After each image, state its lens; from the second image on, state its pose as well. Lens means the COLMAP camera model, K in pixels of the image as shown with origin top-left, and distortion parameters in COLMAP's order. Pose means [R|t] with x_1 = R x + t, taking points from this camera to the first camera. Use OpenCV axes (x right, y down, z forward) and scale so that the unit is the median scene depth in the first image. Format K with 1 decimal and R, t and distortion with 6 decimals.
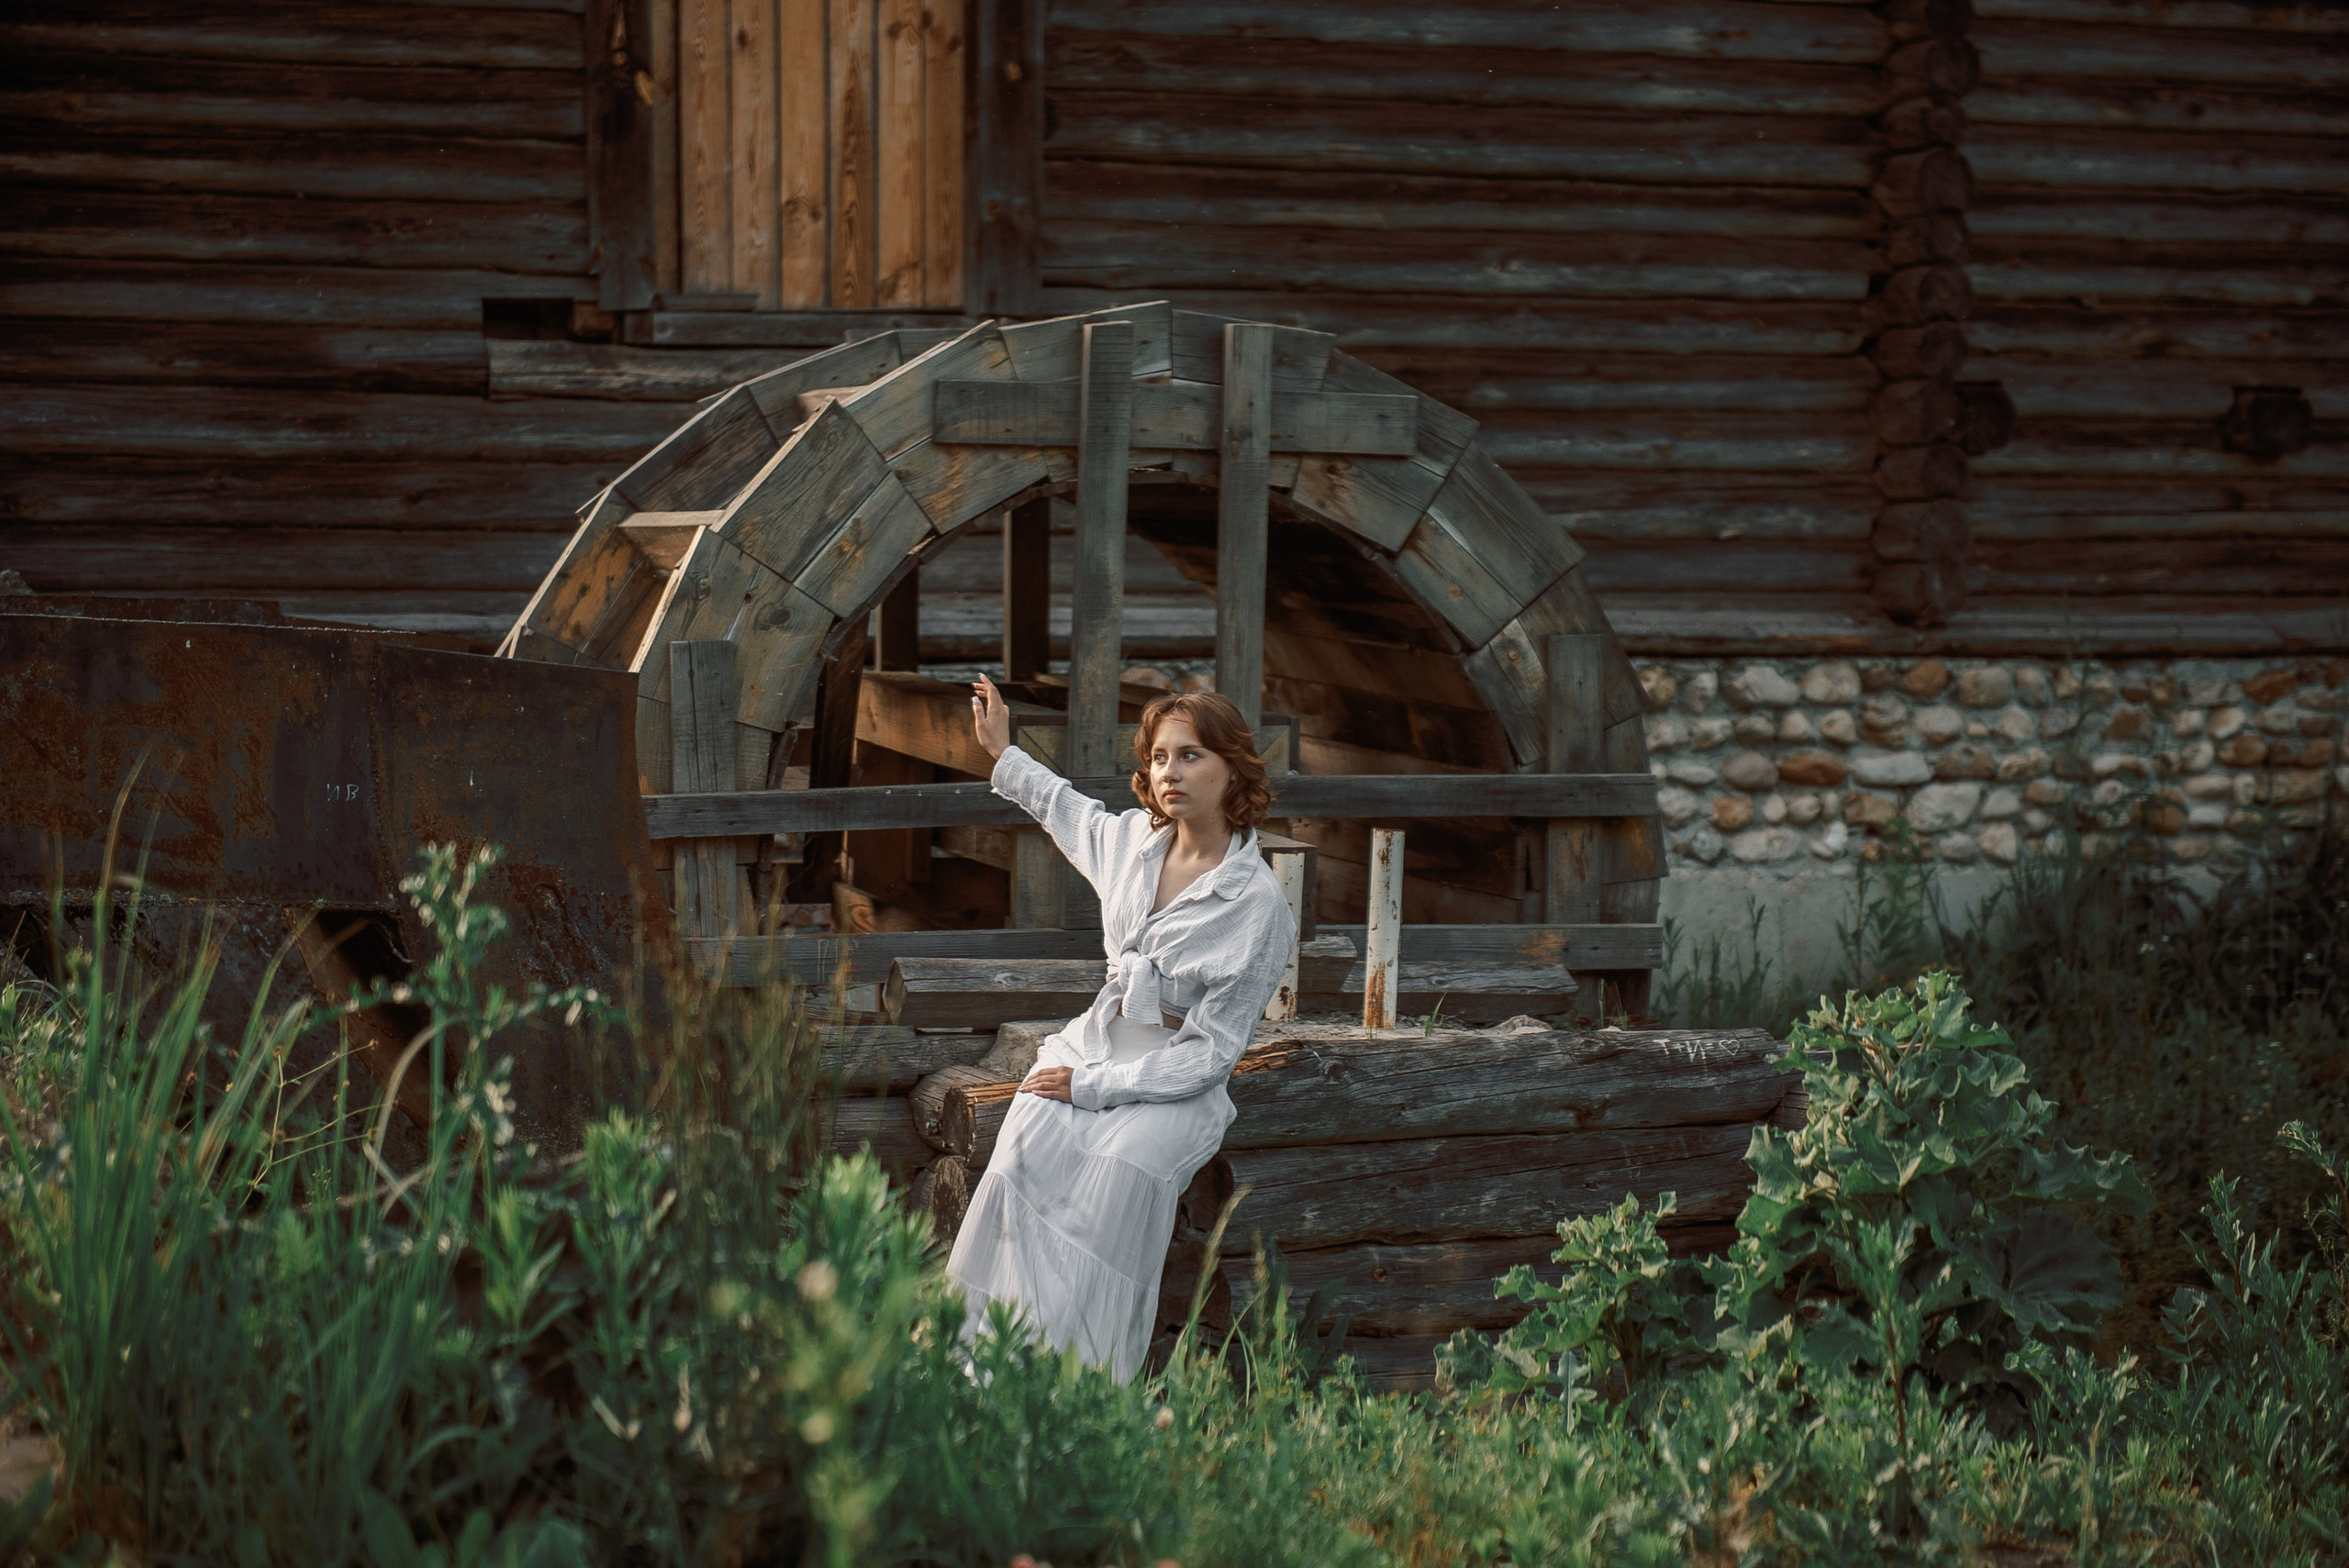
lens RADIAL K [[4342.5, 0, 1176.8], [0, 4342.5, 783.0], [0, 0, 1]] dist [0.110319, 0.000000]
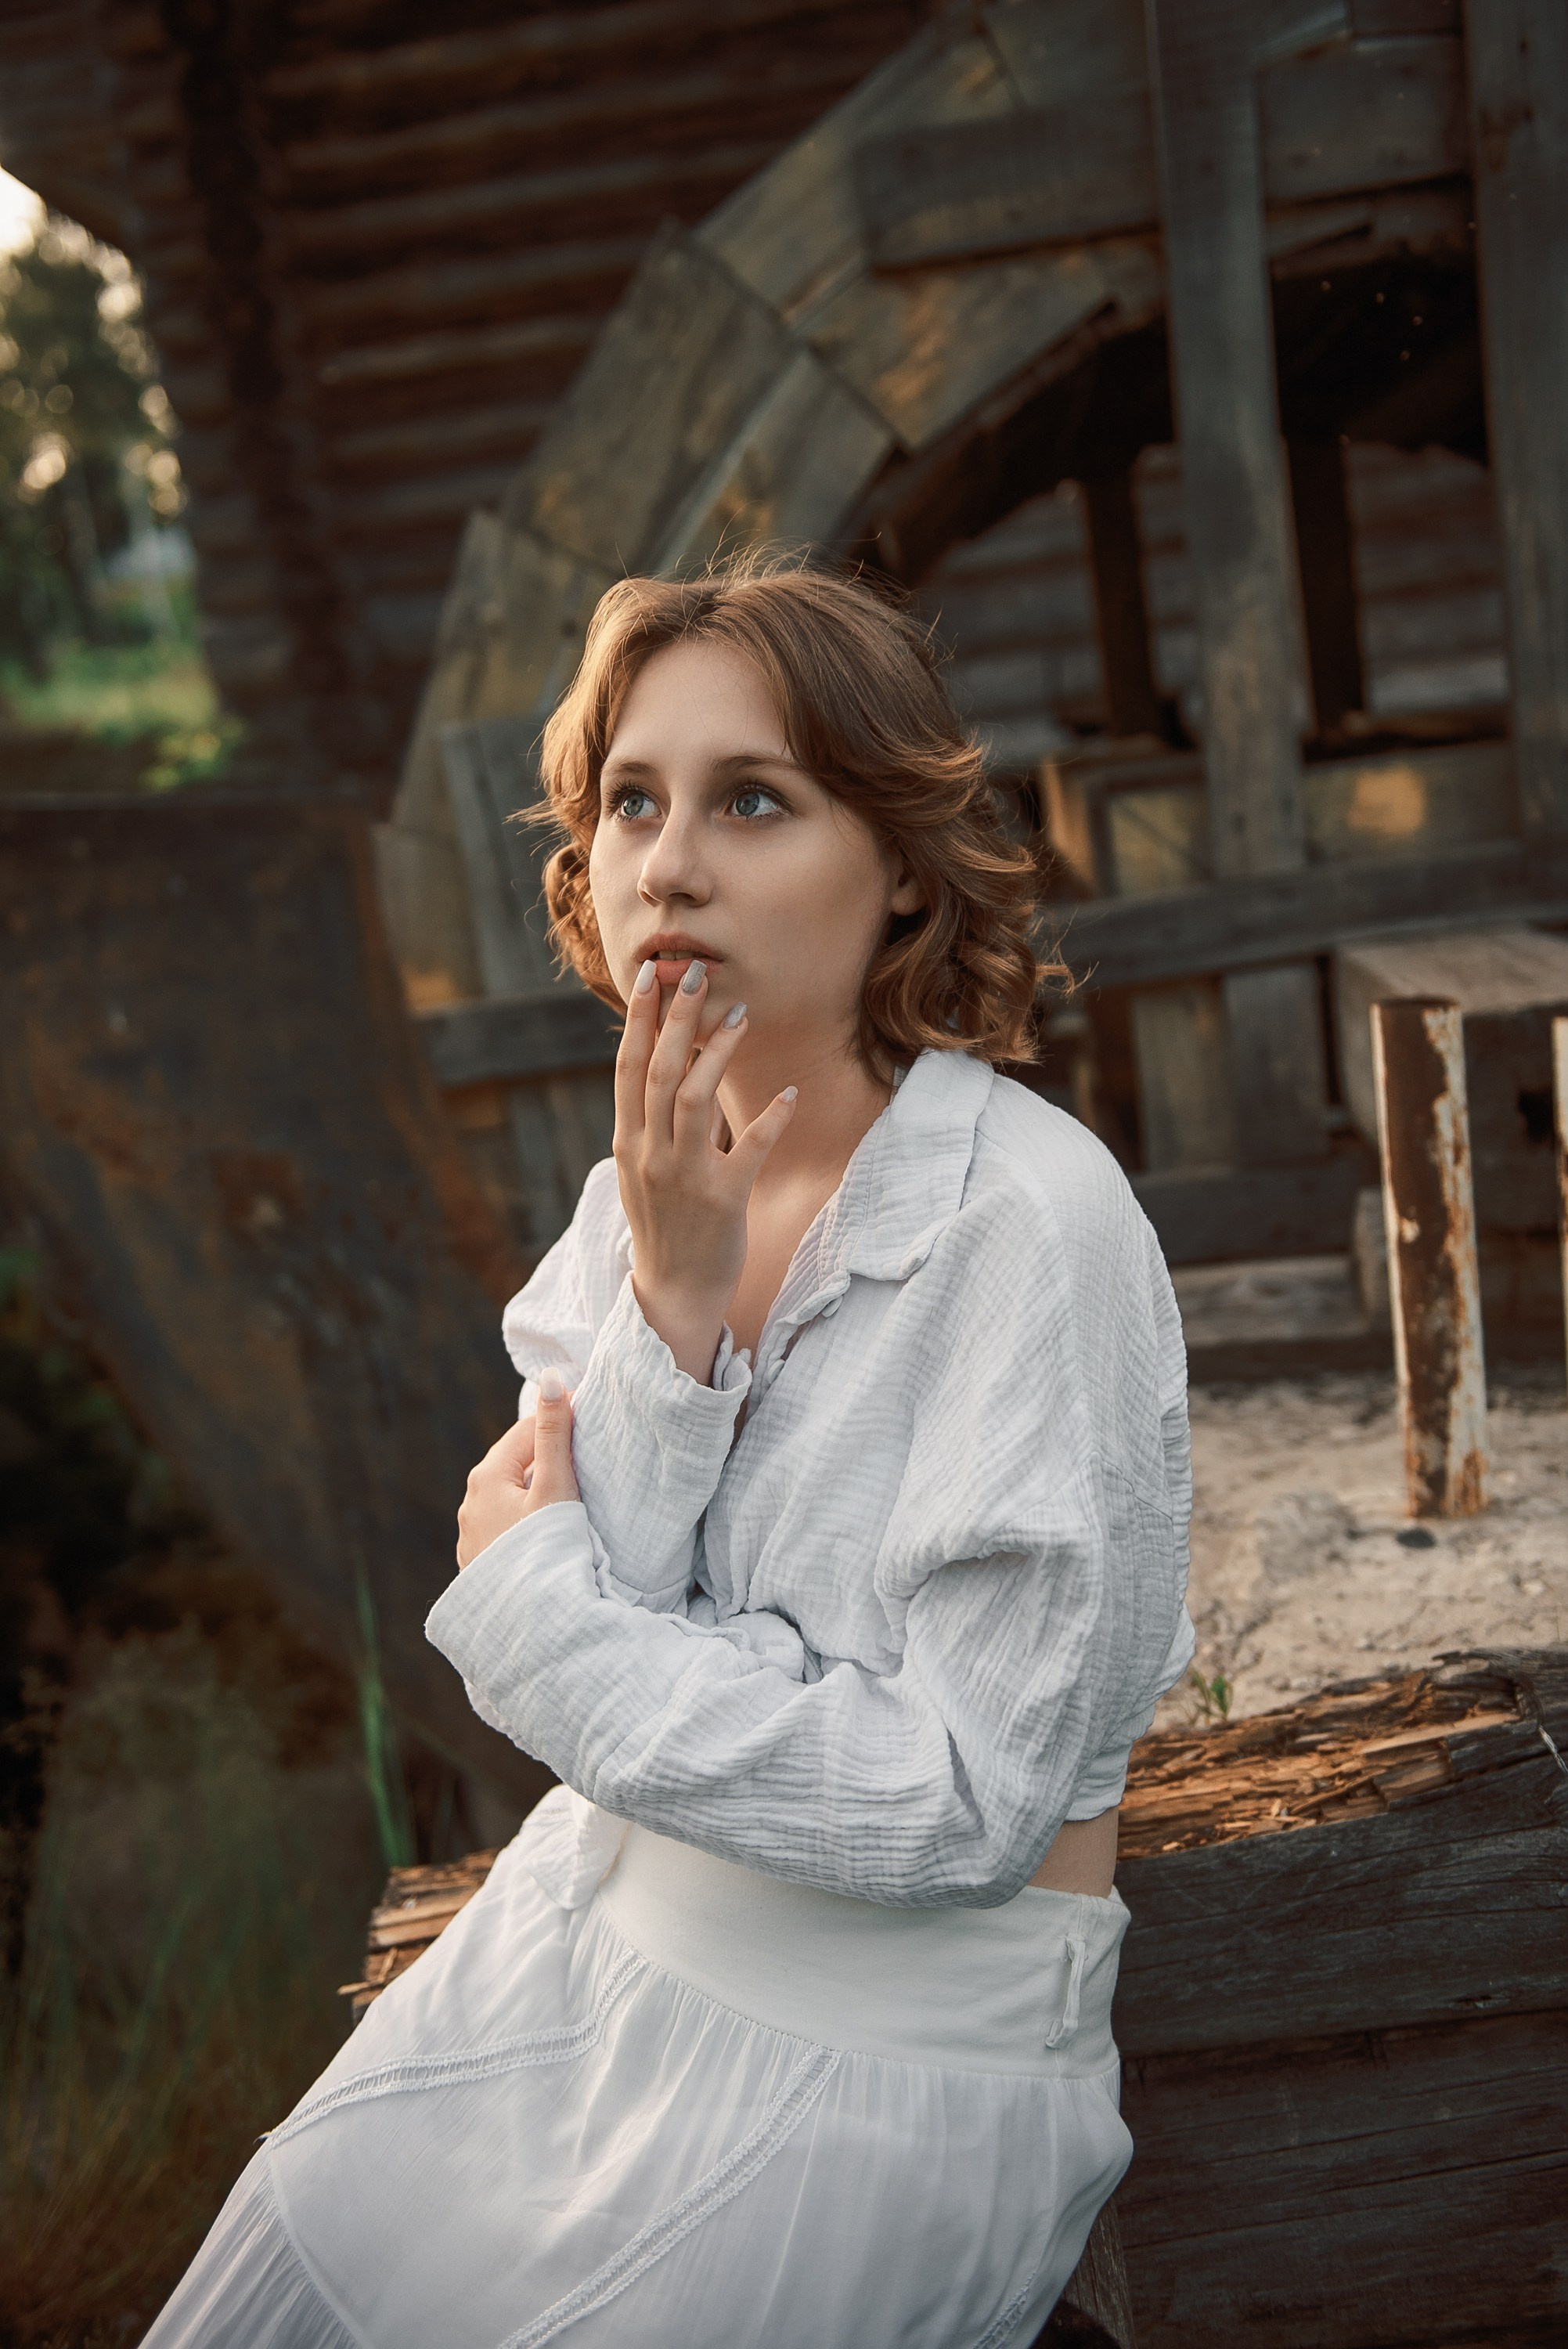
lens RADIAL K [[2317.4, 0, 777.2], [0, 2317.4, 1175.4], [0, 0, 1]] dist [0.045564, 0.000000]
pose [[0.893553, -0.063100, -0.444501, 0.038294], [0.114661, 0.989314, 0.090057, 0.001695], [0.434068, -0.131437, 0.891240, 0.546267]]
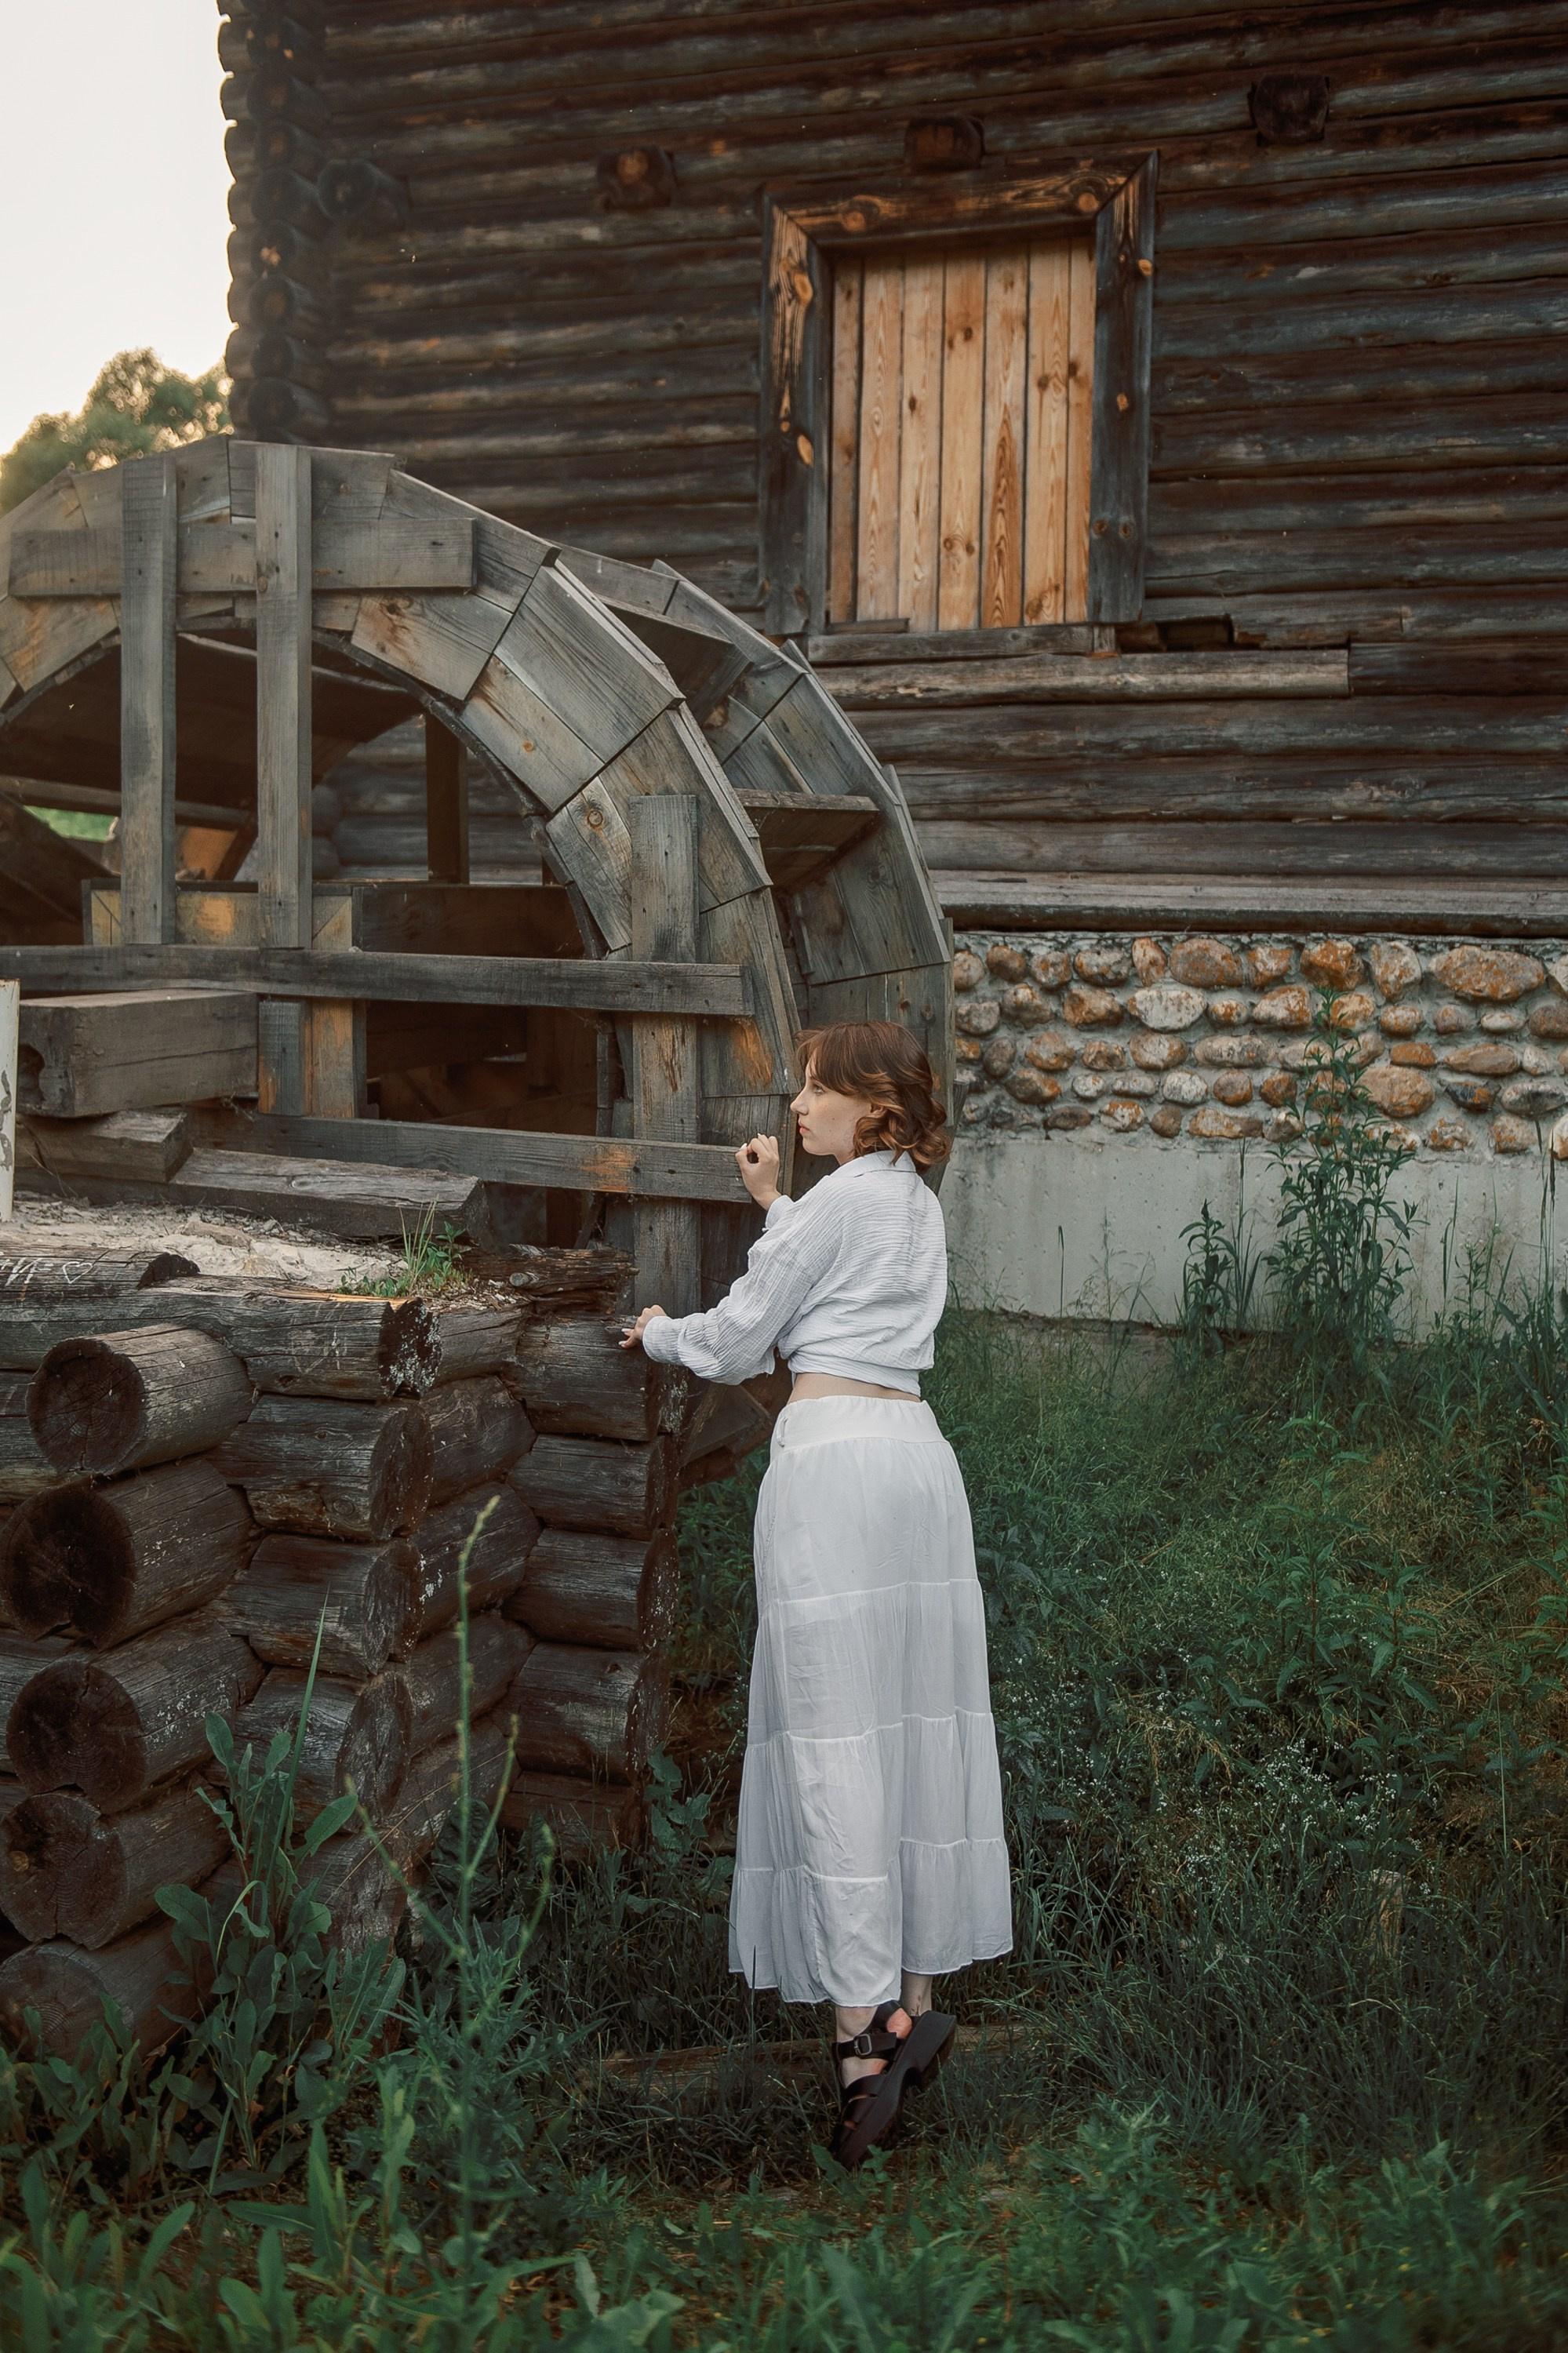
lens RADIAL K [[2347.6, 0, 839.3], [0, 2347.6, 1111.2], [0, 0, 1]] dist [0.025747, 0.000000]
pose [[0.766760, 0.052499, -0.639784, 0.323497], [-0.057244, 0.998271, 0.013310, 0.014669], [0.639377, 0.026418, 0.768439, 0.532614]]
